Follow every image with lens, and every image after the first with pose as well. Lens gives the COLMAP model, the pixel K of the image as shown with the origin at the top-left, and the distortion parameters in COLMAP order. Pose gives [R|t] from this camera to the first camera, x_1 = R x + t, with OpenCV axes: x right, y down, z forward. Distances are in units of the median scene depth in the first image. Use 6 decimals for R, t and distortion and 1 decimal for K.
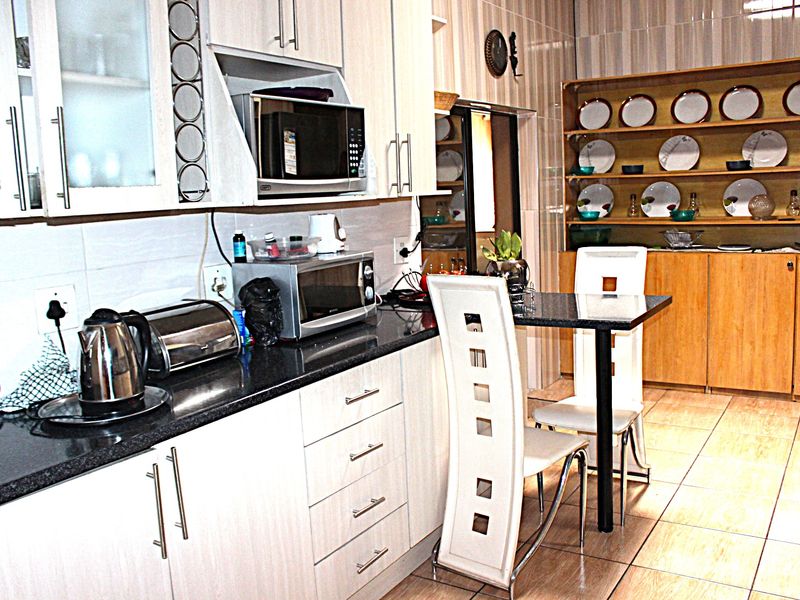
lens RADIAL K [[756.7, 0, 401.9], [0, 756.7, 301.6], [0, 0, 1]] dist [-0.085464, 0.000000]
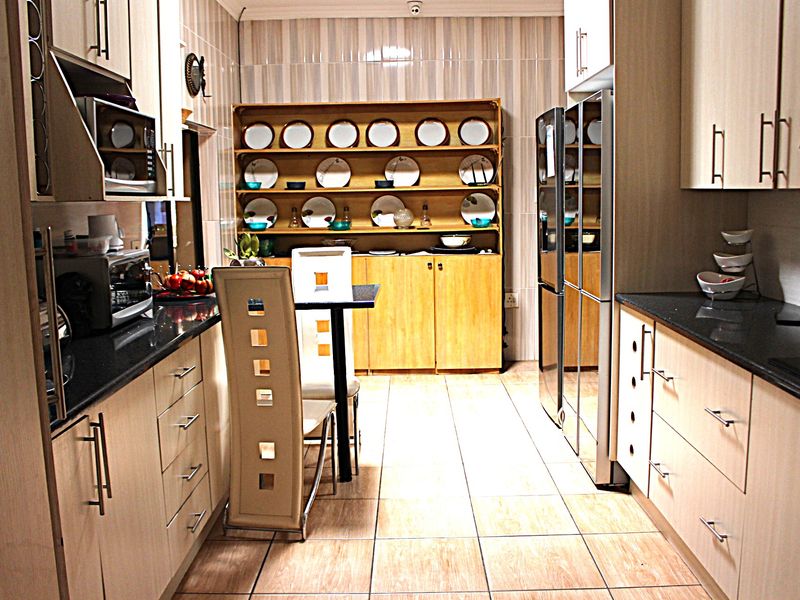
lens RADIAL K [[756.7, 0, 397.7], [0, 756.7, 295.8], [0, 0, 1]] dist [-0.085464, 0.000000]
pose [[0.855804, -0.036582, 0.516005, -0.165128], [0.054887, 0.998287, -0.020257, 0.023645], [-0.514381, 0.045657, 0.856346, -0.058146]]
